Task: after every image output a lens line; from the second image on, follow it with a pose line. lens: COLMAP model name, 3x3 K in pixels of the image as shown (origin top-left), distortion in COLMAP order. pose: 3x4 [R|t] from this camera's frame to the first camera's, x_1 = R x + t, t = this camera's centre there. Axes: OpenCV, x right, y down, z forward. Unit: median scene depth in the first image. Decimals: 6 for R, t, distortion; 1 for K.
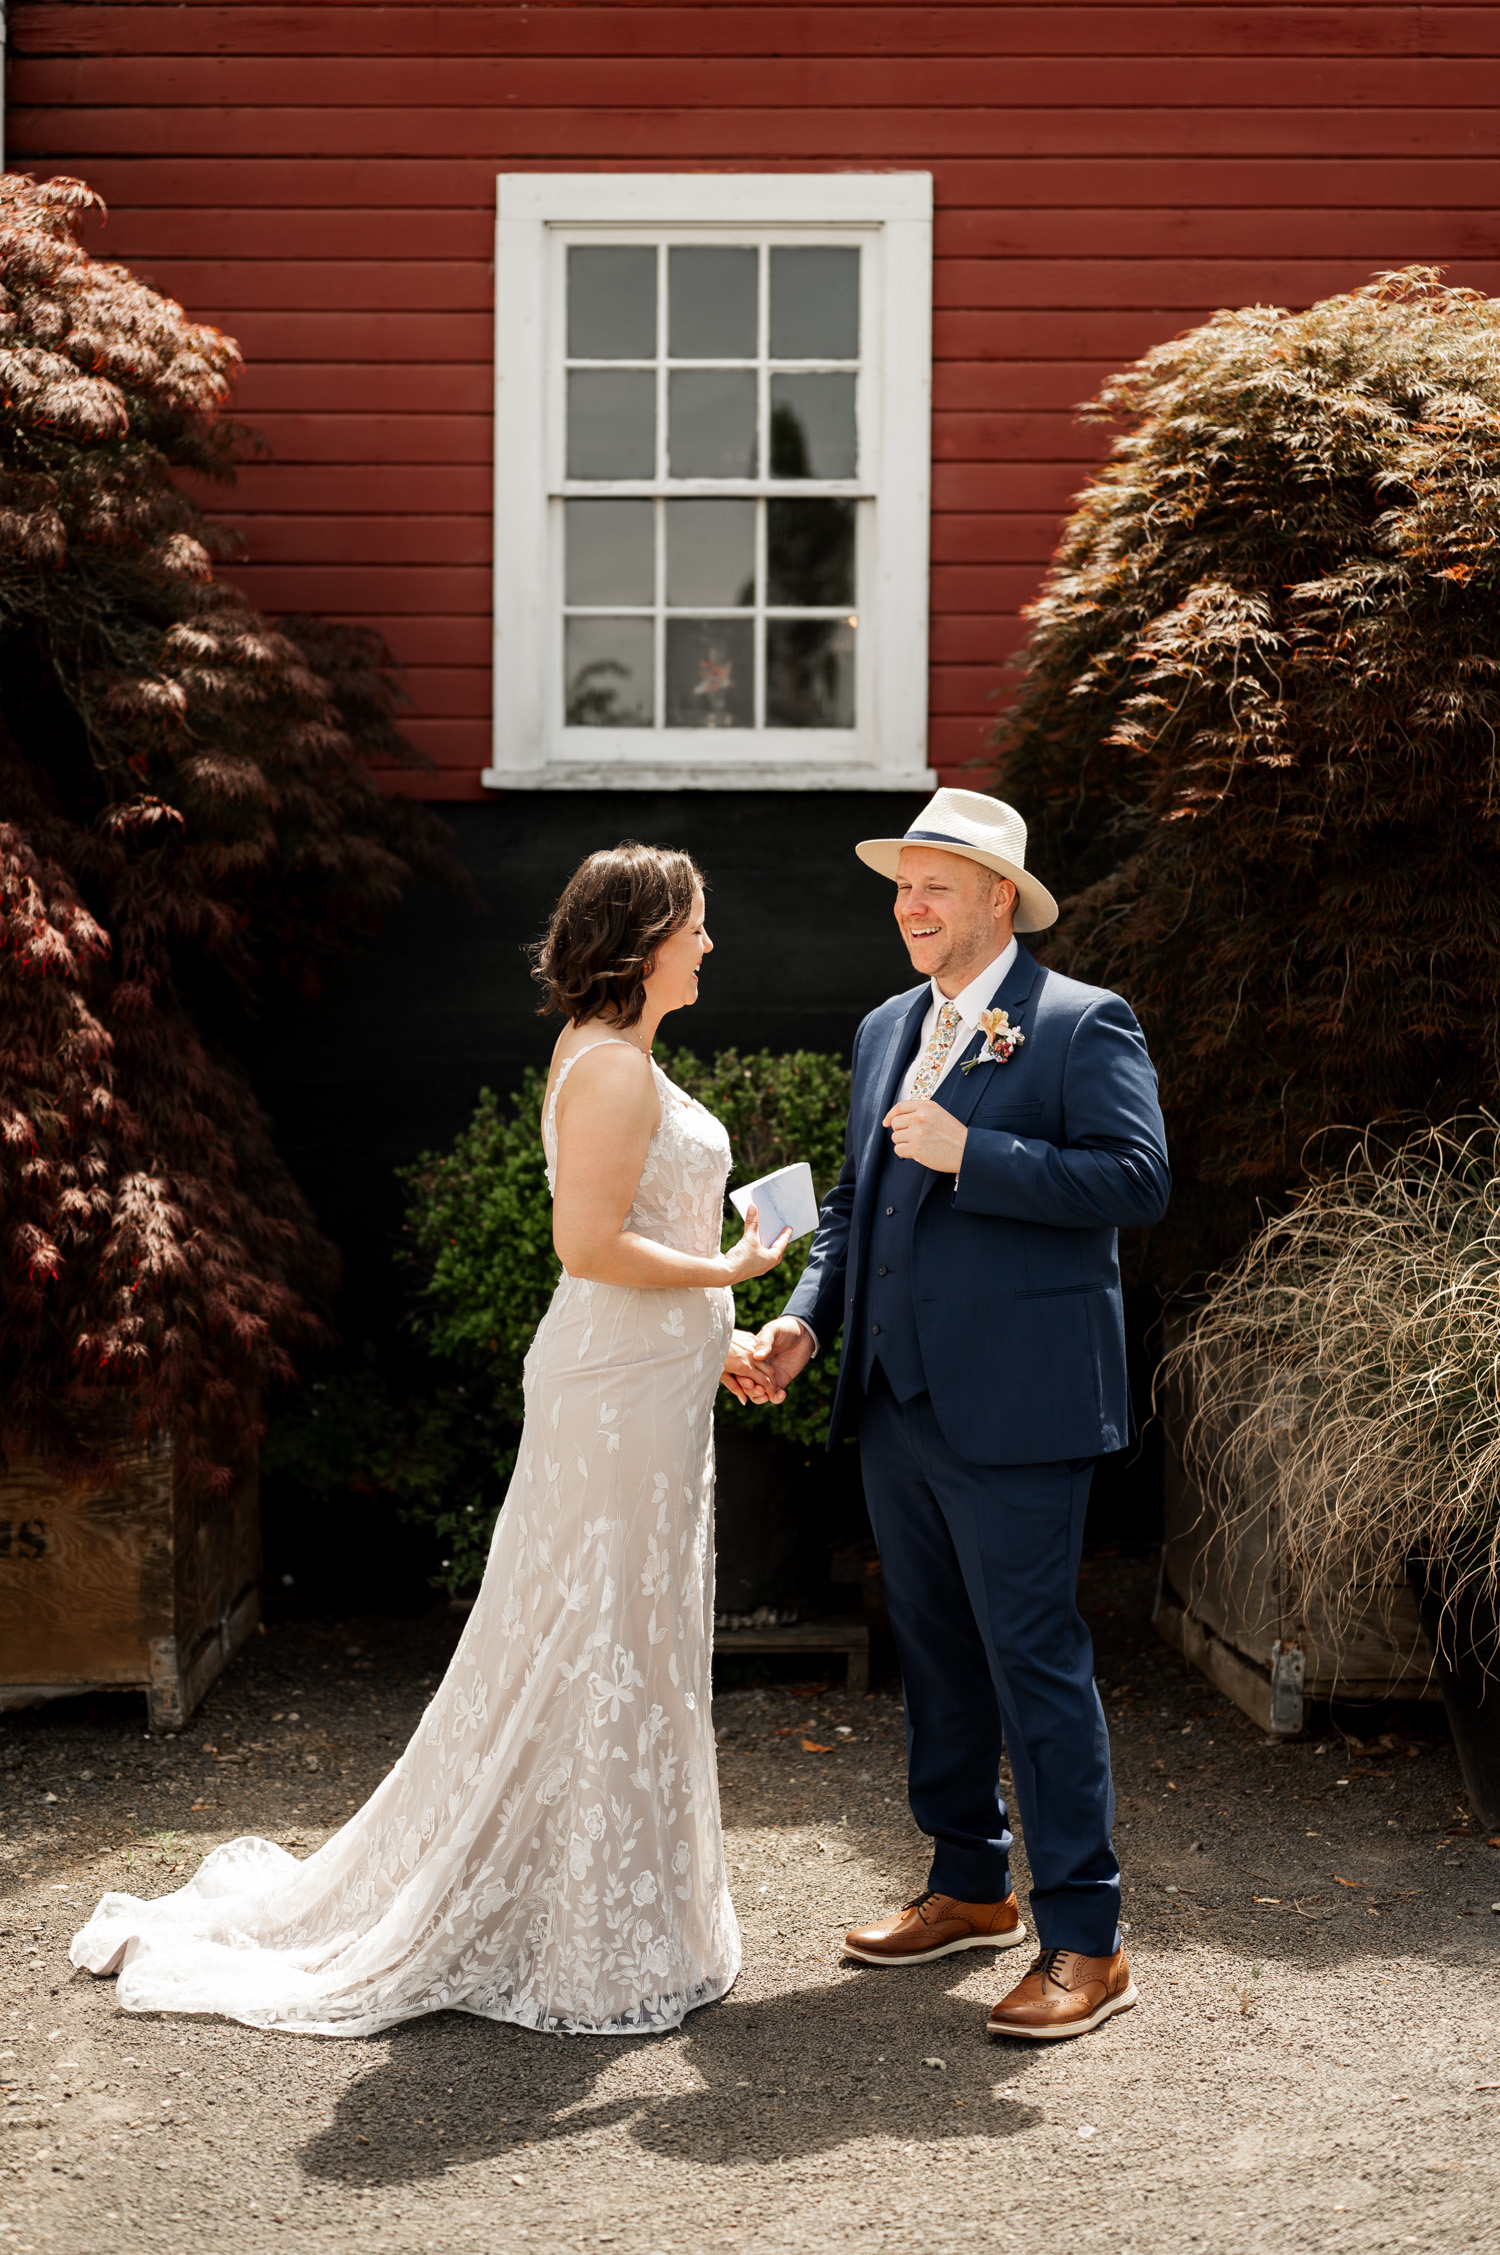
lens RADIAL K [[3311.1, 0, 641.5], [0, 3311.1, 1052.7], [0, 0, 1]] dist [0.008195, -0.034054]
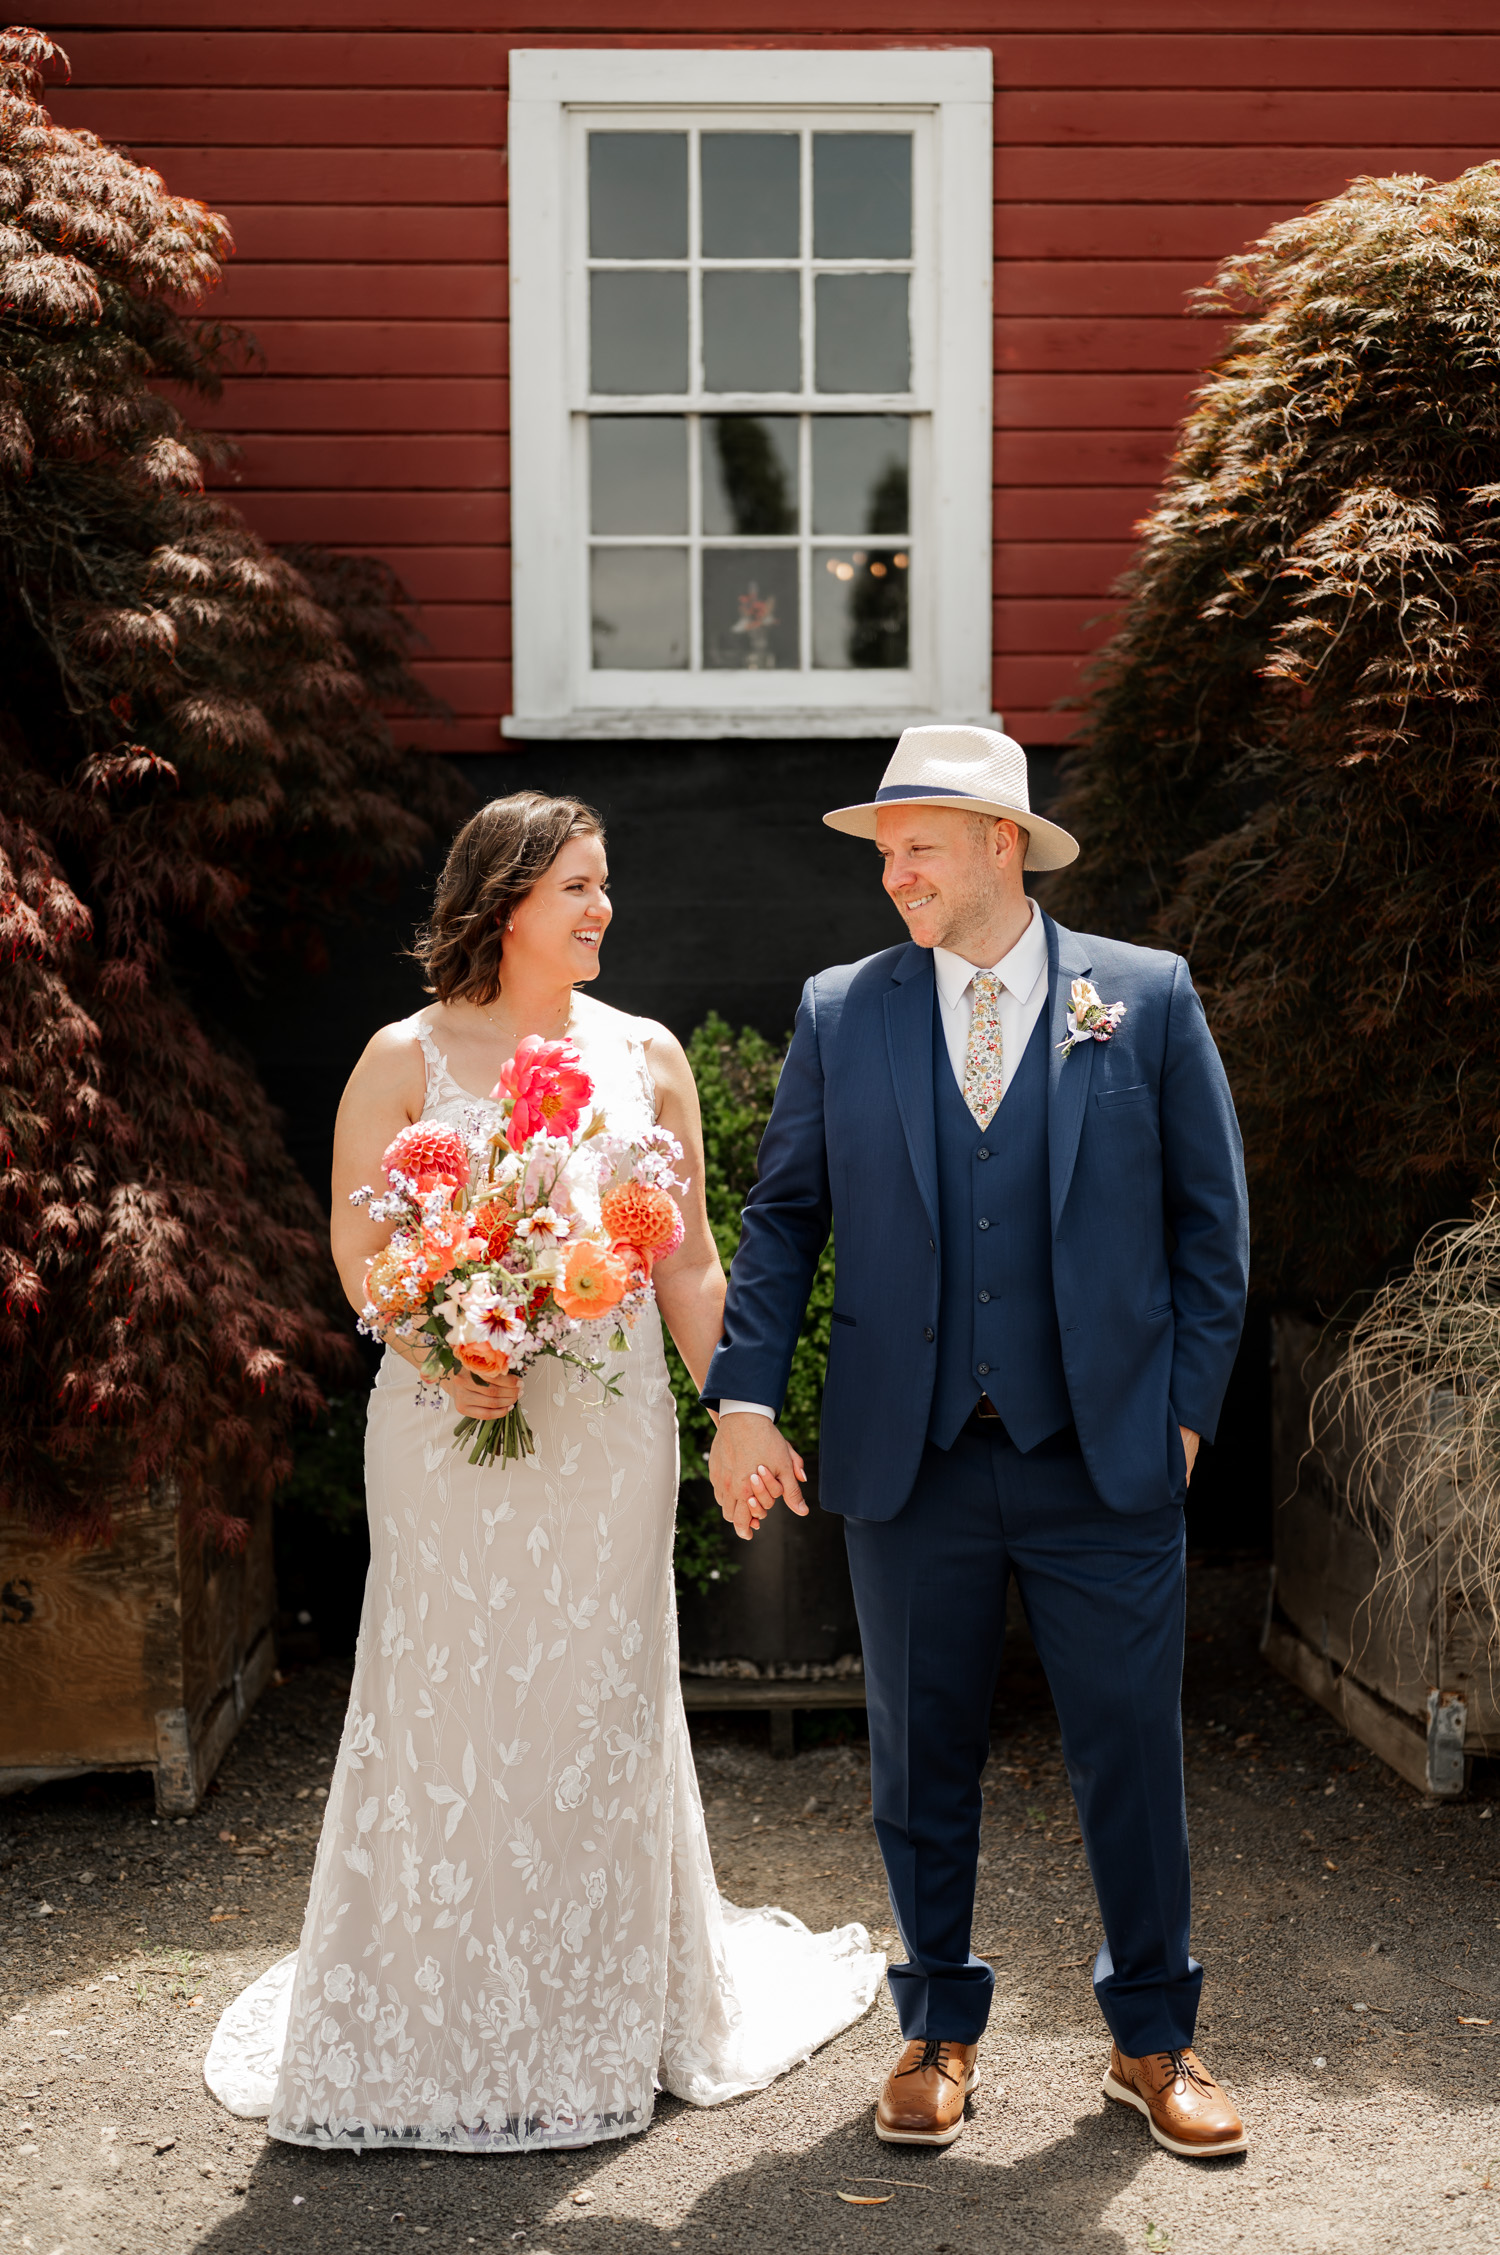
lens RADIAL K [[3259.8, 0, 757.7], [0, 3259.8, 1169.5], [0, 0, 1]] dist [0.003437, -0.042401]
pose [[0.999028, -0.012883, 0.042161, -0.023498], [0.010836, 0.998768, 0.048424, -0.006070], [-0.042733, -0.047920, 0.997937, 0.137528]]
